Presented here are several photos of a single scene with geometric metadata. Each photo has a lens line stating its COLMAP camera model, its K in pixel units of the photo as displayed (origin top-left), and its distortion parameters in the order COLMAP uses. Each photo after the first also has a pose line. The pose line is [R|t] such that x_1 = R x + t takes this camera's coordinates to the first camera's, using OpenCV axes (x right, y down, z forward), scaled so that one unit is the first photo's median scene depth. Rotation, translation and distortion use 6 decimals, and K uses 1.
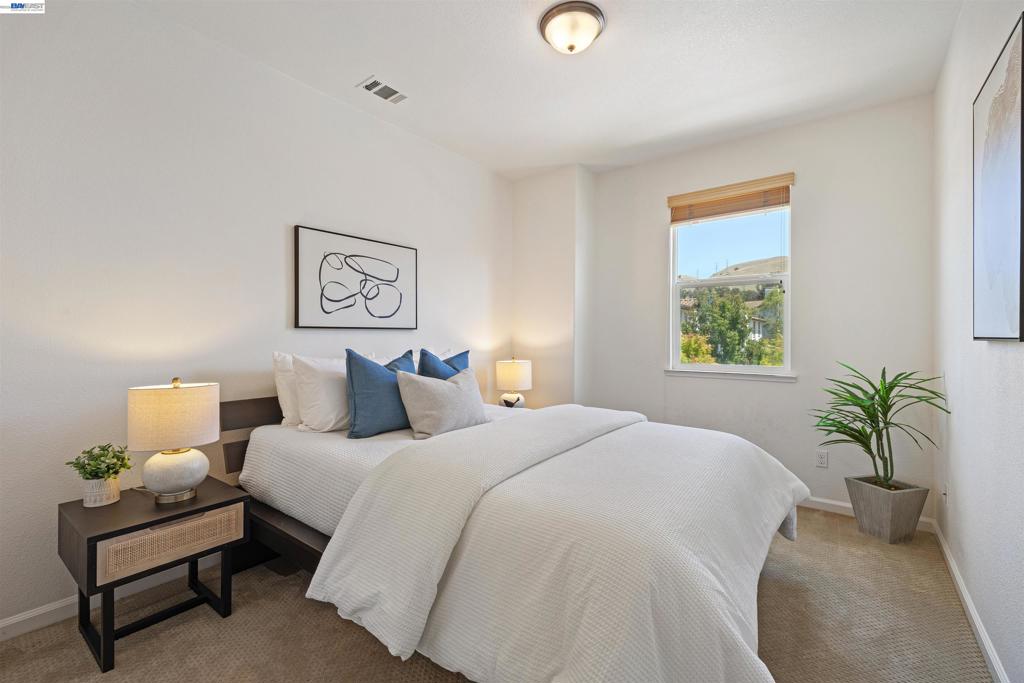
lens RADIAL K [[438.8, 0, 512.0], [0, 438.8, 341.5], [0, 0, 1]] dist [0.000131, -0.000018]
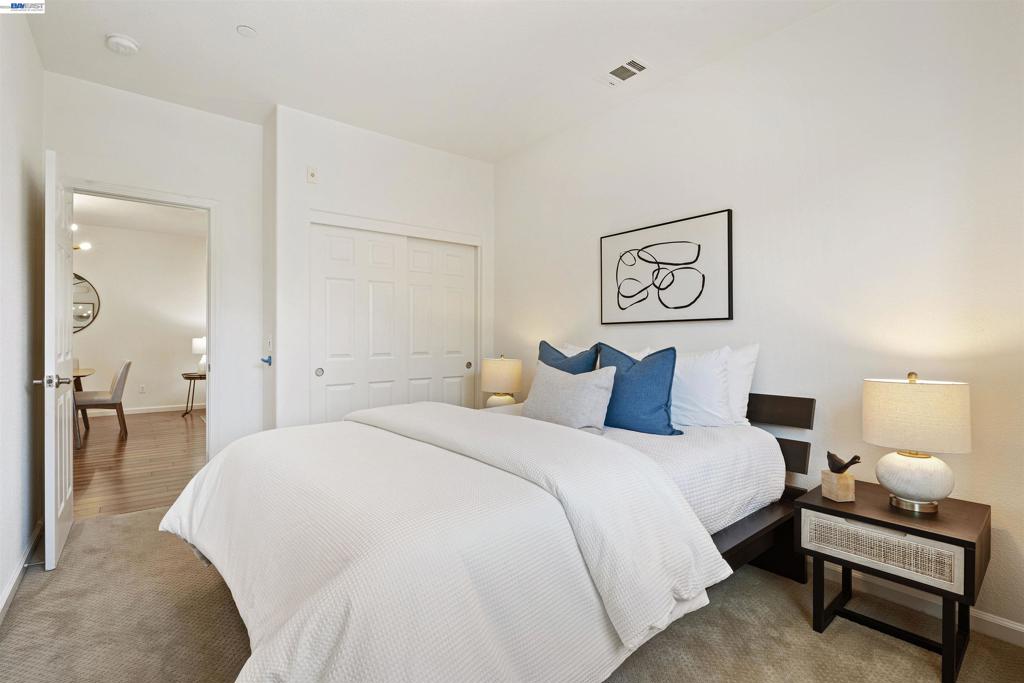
lens RADIAL K [[496.3, 0, 514.0], [0, 496.3, 335.1], [0, 0, 1]] dist [0.000927, 0.000413]
pose [[-0.231818, 0.010752, -0.972700, 0.752910], [0.009237, 0.999918, 0.008852, -0.013204], [0.972715, -0.006933, -0.231898, 0.938883]]
